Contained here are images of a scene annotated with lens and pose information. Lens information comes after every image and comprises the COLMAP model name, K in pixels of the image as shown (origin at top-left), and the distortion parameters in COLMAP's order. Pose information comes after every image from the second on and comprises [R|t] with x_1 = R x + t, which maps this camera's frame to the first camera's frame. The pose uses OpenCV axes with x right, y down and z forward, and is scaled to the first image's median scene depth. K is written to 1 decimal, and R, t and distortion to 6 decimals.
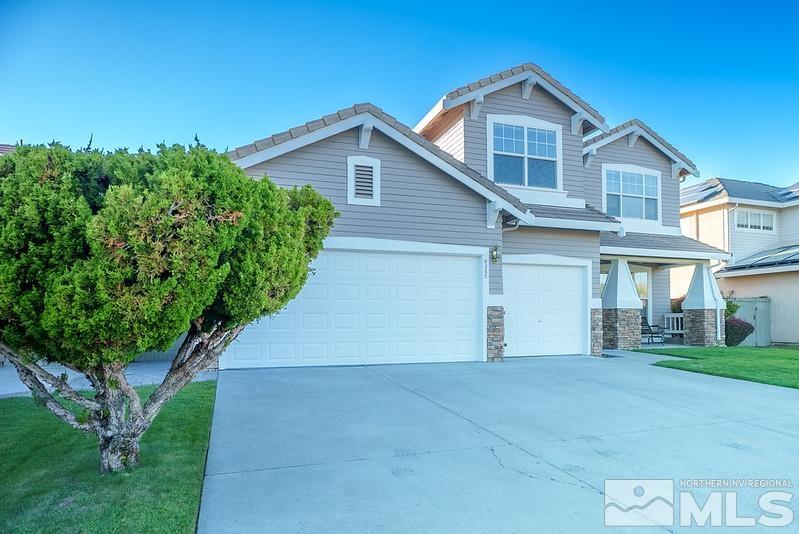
lens RADIAL K [[458.9, 0, 399.5], [0, 458.9, 263.1], [0, 0, 1]] dist [-0.057733, 0.039901]
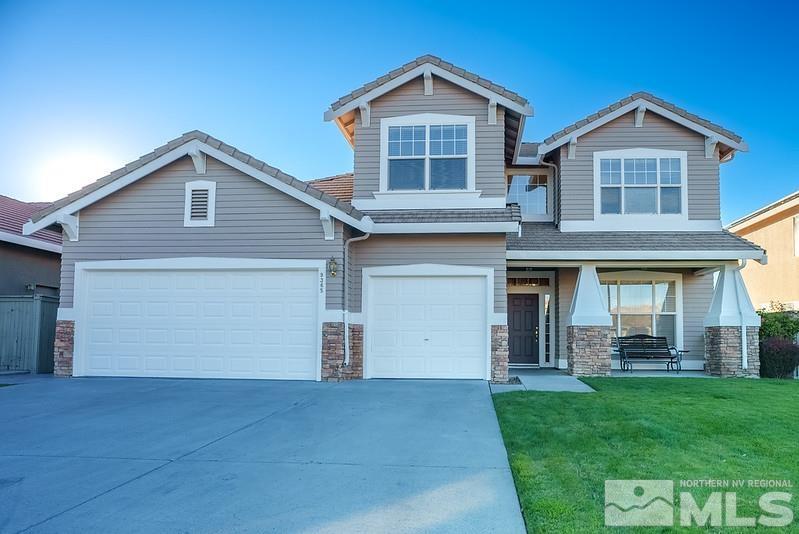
lens RADIAL K [[458.9, 0, 399.5], [0, 458.9, 263.1], [0, 0, 1]] dist [-0.057733, 0.039901]
pose [[0.935635, -0.050838, -0.349289, 0.553473], [0.034943, 0.998053, -0.051660, 0.022116], [0.351235, 0.036130, 0.935590, 0.140142]]
